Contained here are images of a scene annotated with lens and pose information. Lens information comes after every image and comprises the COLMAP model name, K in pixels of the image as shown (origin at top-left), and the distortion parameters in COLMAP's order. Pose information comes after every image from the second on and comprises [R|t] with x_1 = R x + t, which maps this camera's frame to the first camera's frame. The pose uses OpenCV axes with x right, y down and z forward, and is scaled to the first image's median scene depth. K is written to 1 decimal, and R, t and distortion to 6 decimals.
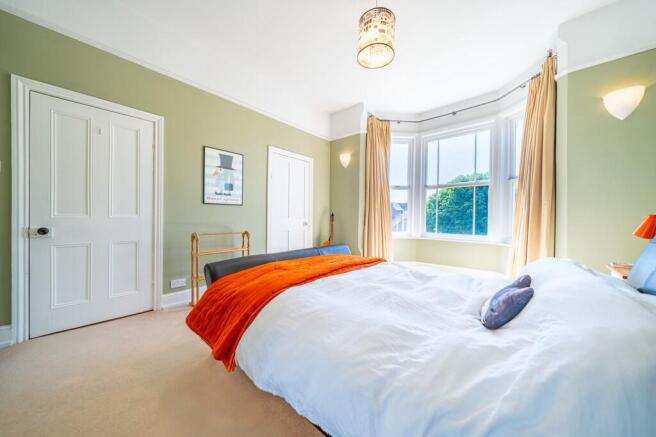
lens RADIAL K [[226.3, 0, 325.5], [0, 226.3, 220.4], [0, 0, 1]] dist [0.000038, -0.000011]
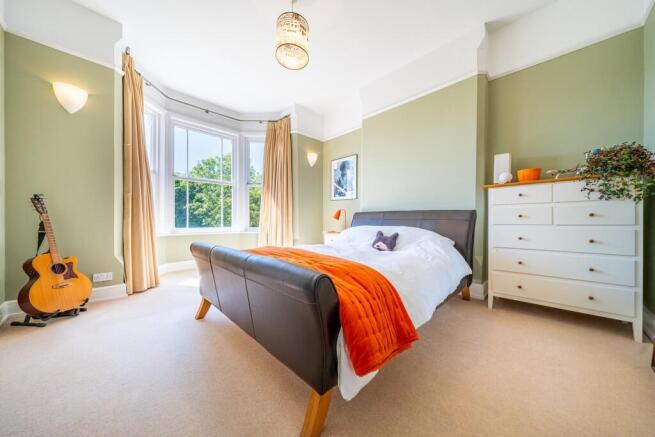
lens RADIAL K [[225.9, 0, 325.0], [0, 225.9, 220.4], [0, 0, 1]] dist [0.000038, -0.000011]
pose [[0.066971, -0.005728, 0.997738, -0.424839], [0.006490, 0.999965, 0.005306, 0.023417], [-0.997734, 0.006120, 0.067006, 0.390381]]
